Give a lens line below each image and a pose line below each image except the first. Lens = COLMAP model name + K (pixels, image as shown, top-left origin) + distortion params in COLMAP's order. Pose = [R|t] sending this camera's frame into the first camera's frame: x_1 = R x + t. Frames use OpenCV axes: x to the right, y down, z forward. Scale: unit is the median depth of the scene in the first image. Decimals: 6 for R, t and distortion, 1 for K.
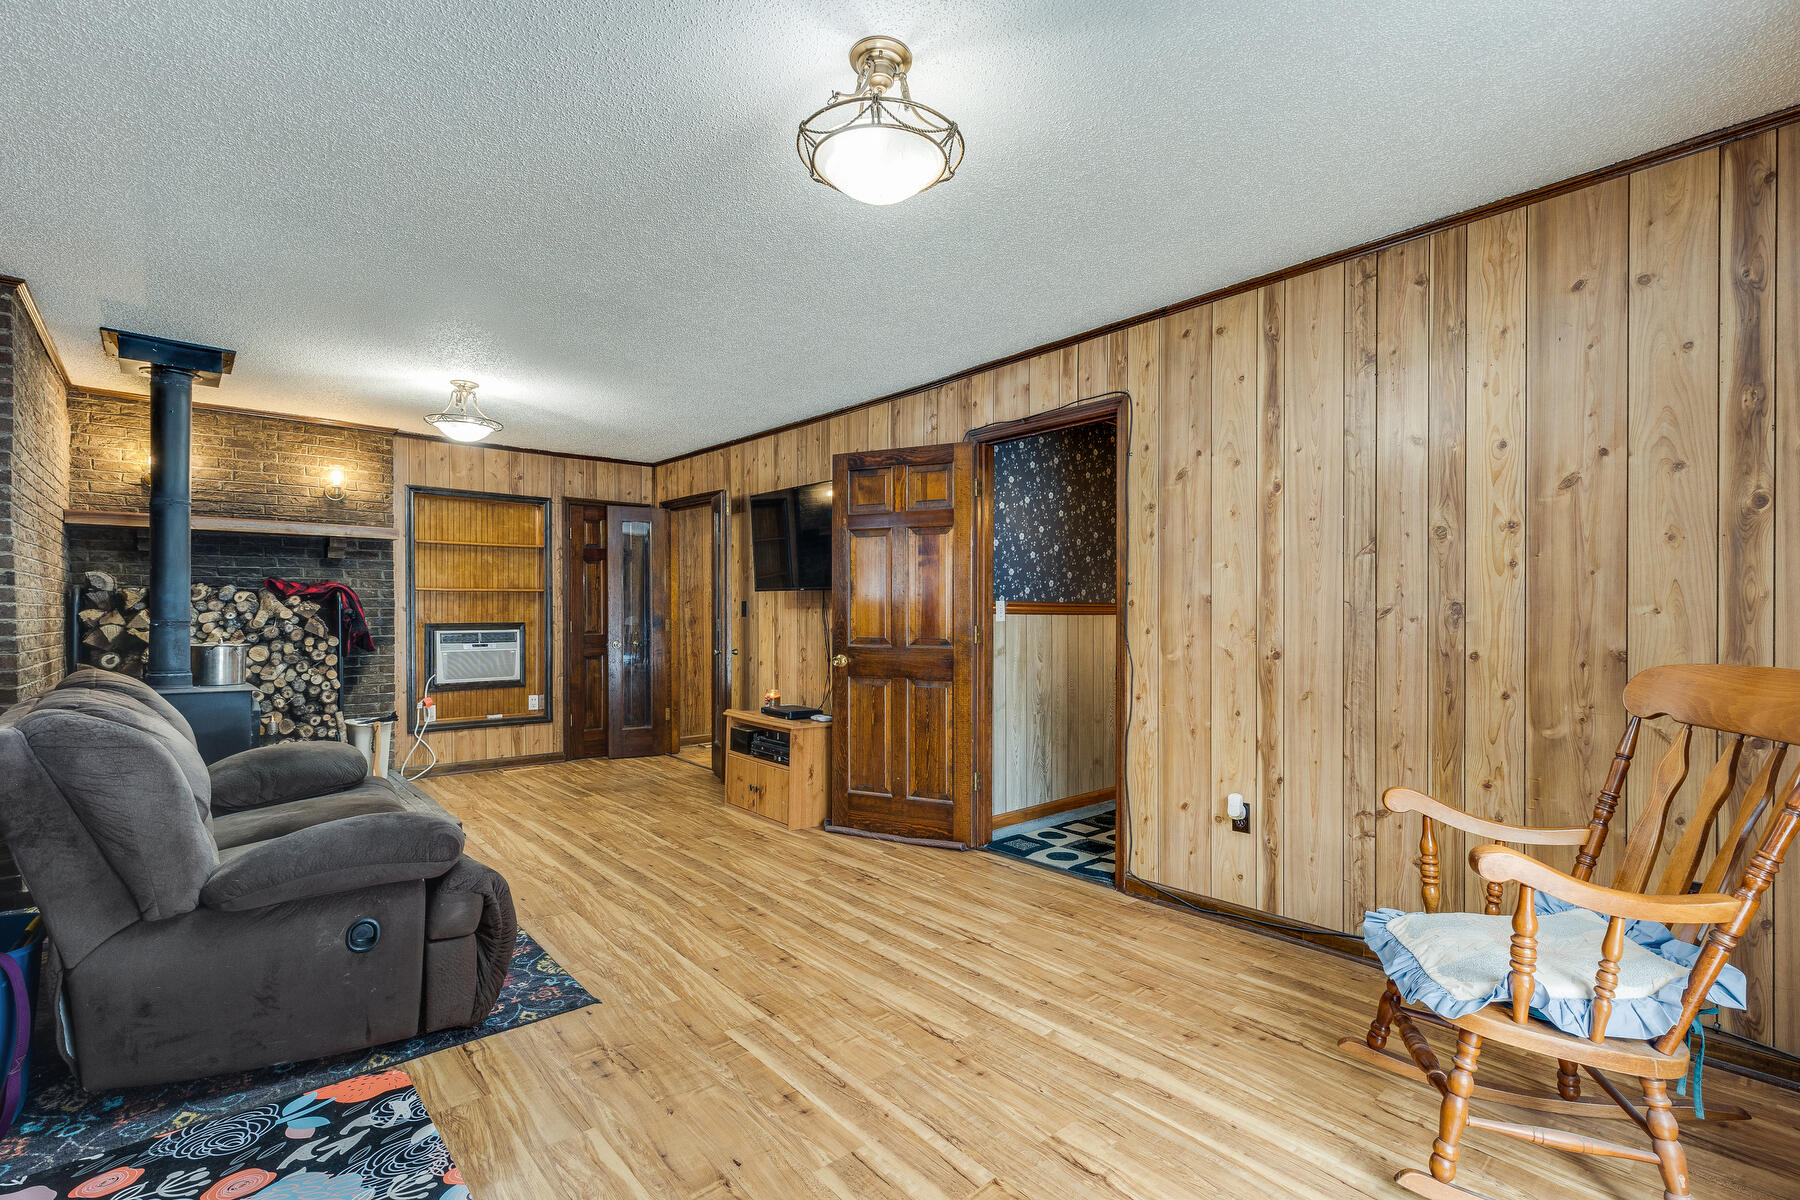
lens RADIAL K [[814.7, 0, 885.9], [0, 814.7, 611.1], [0, 0, 1]] dist [0.003342, -0.000499]
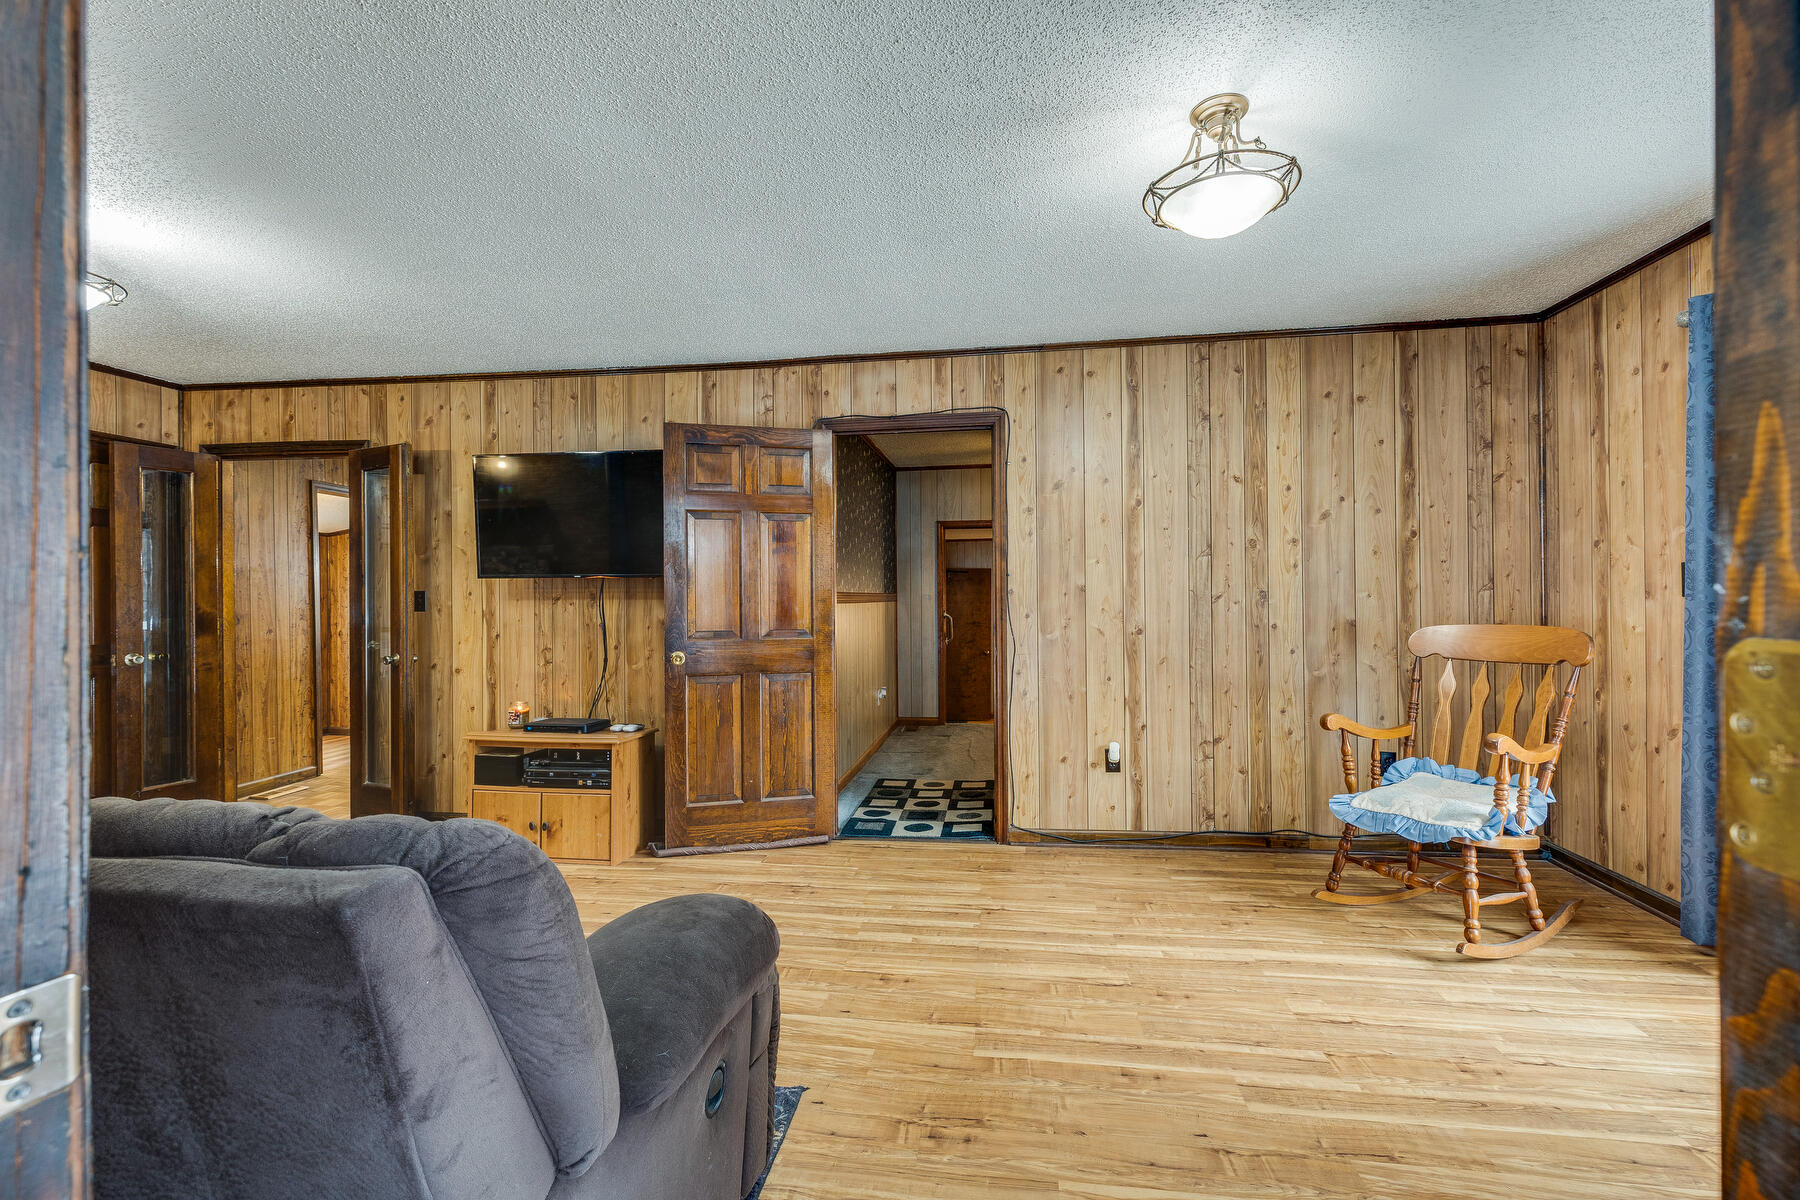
lens RADIAL K [[814.7, 0, 888.1], [0, 814.7, 591.1], [0, 0, 1]] dist [0.003342, -0.000499]
pose [[0.756949, -0.001832, 0.653471, -0.637805], [0.009211, 0.999927, -0.007866, -0.003747], [-0.653408, 0.011974, 0.756911, 0.259269]]
